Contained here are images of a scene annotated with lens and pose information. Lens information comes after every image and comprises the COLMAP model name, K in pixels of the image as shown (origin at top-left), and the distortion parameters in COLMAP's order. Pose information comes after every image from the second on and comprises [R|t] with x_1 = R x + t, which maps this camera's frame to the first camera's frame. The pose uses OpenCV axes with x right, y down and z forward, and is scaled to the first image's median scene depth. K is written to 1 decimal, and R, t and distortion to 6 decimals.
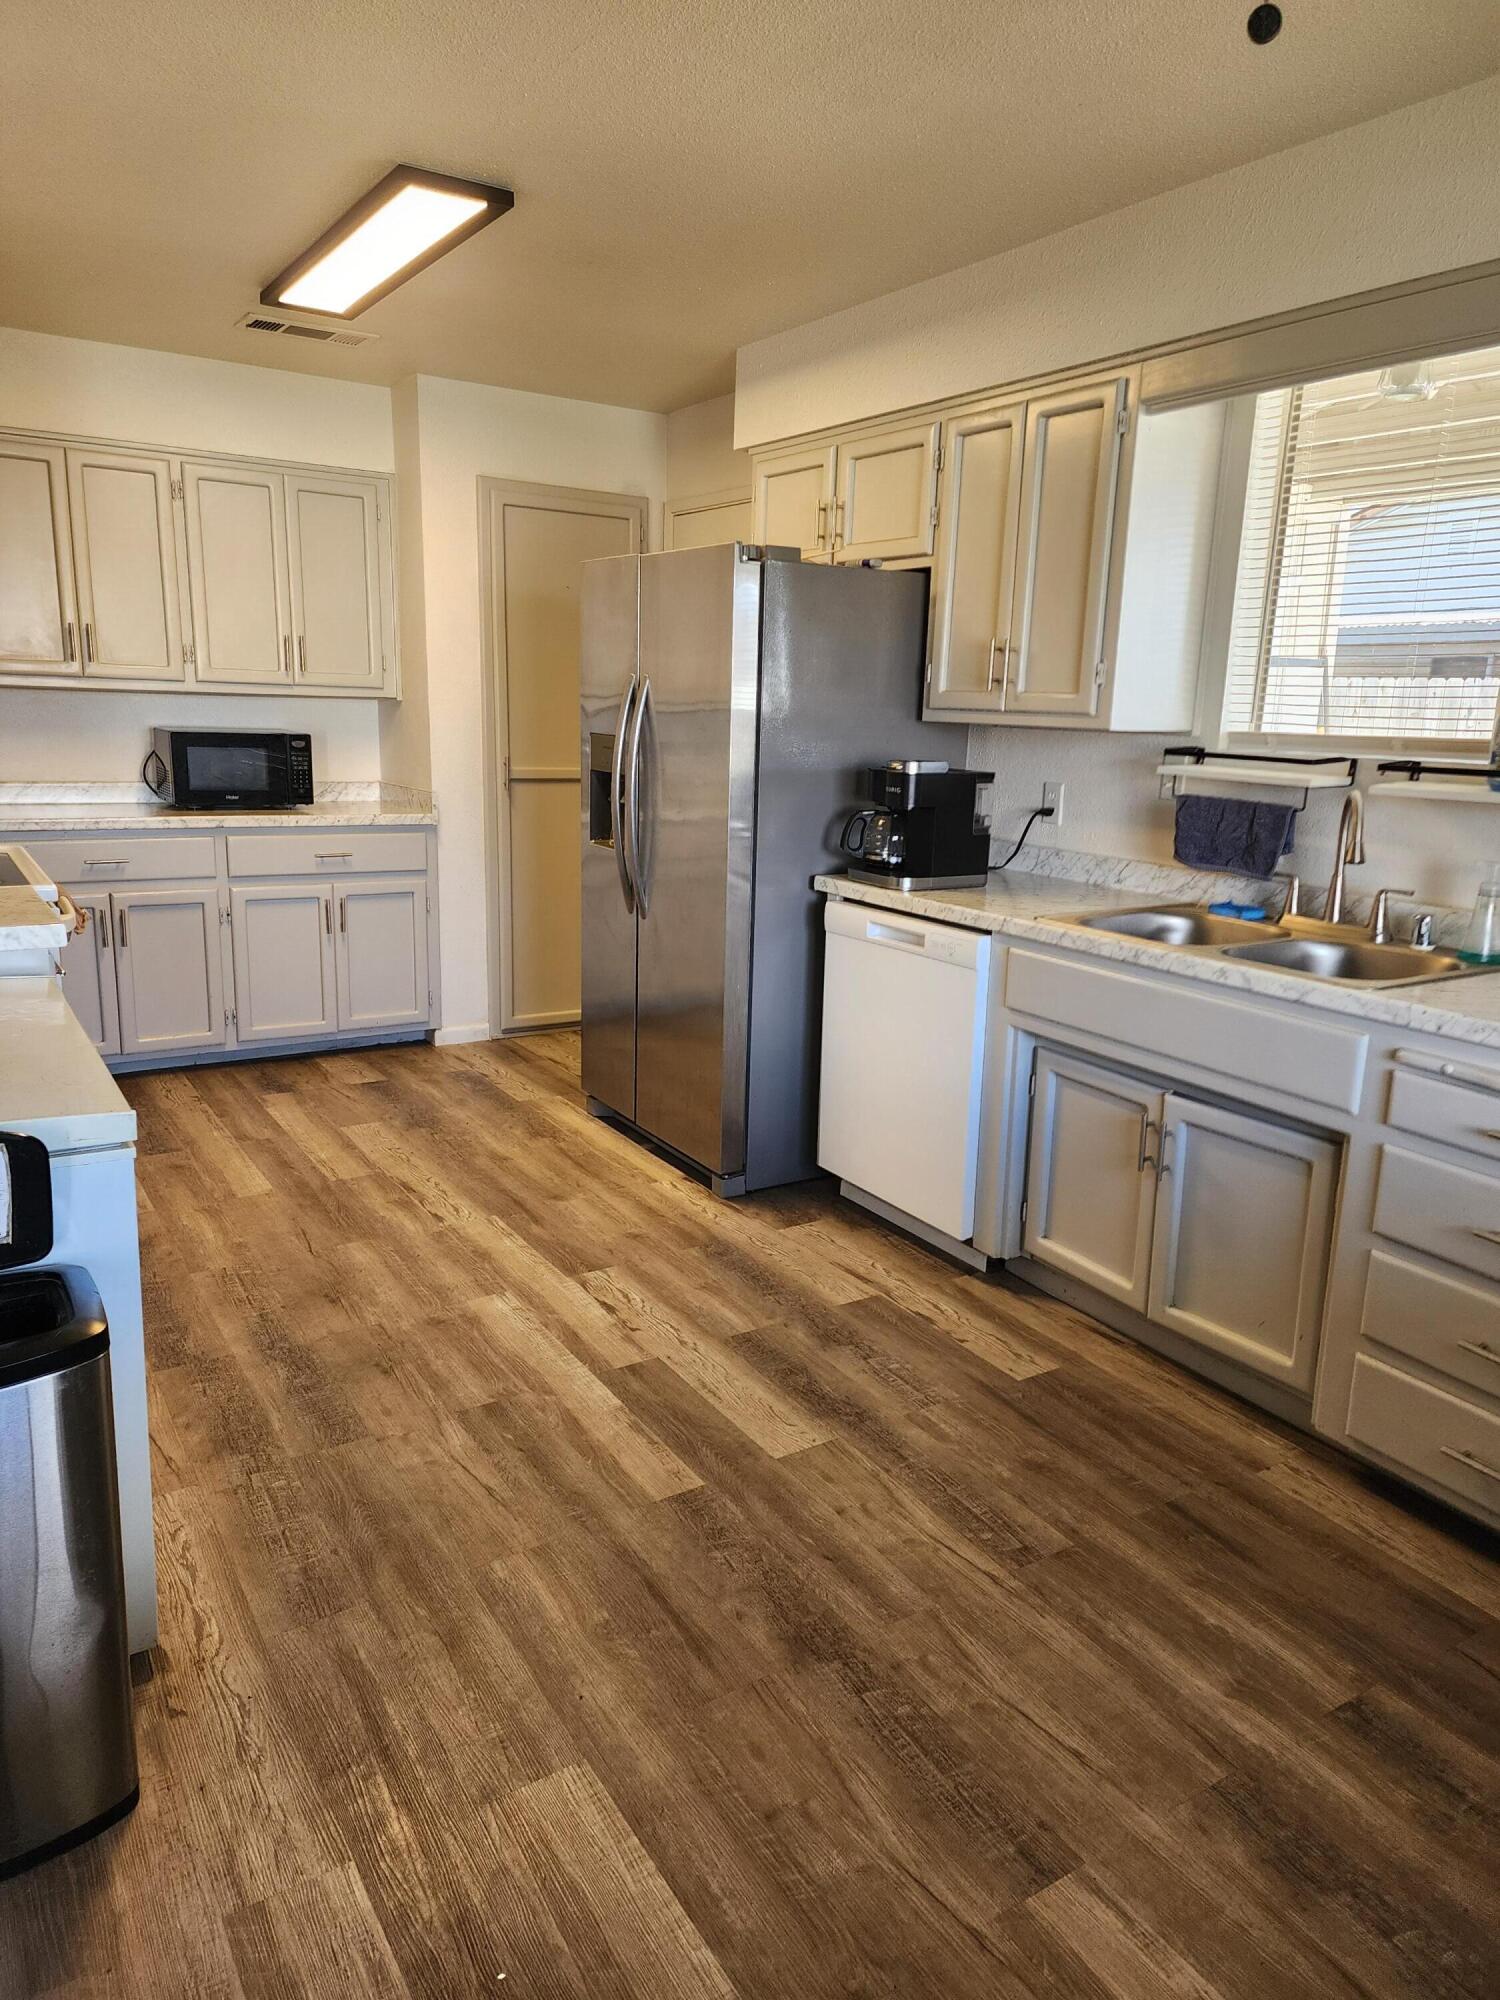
lens RADIAL K [[1332.5, 0, 748.6], [0, 1332.5, 978.4], [0, 0, 1]] dist [0.066045, -0.050928]
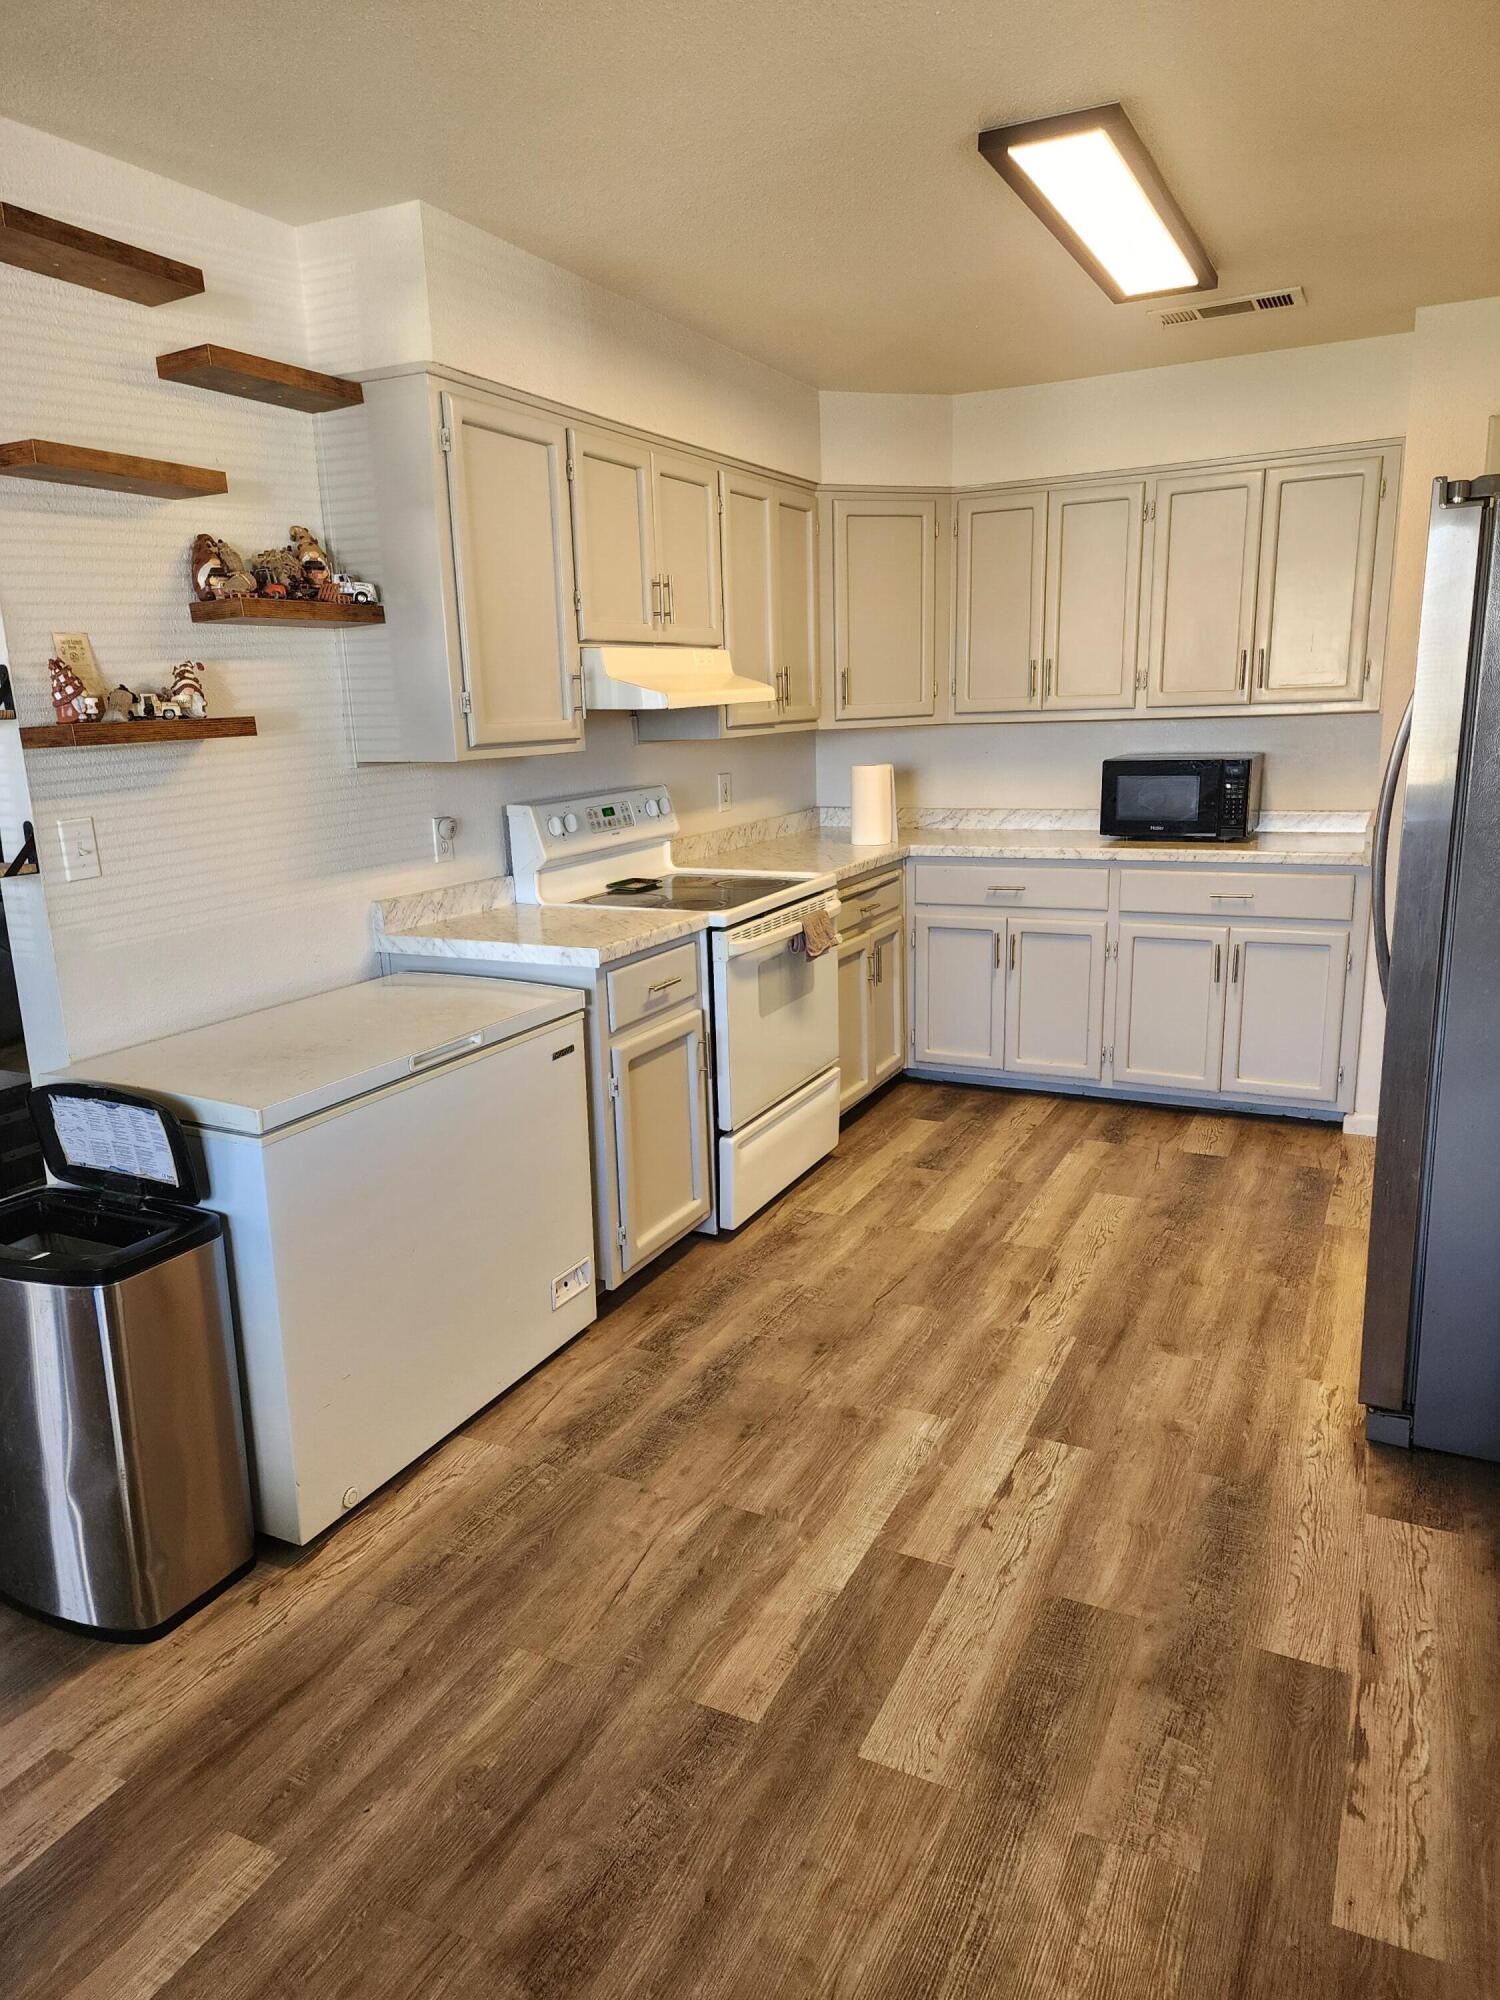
lens RADIAL K [[1332.5, 0, 754.7], [0, 1332.5, 997.4], [0, 0, 1]] dist [0.066045, -0.050928]
pose [[0.512856, 0.143821, -0.846342, 0.380938], [-0.131166, 0.987419, 0.088313, -0.081579], [0.848395, 0.065719, 0.525268, 0.348501]]
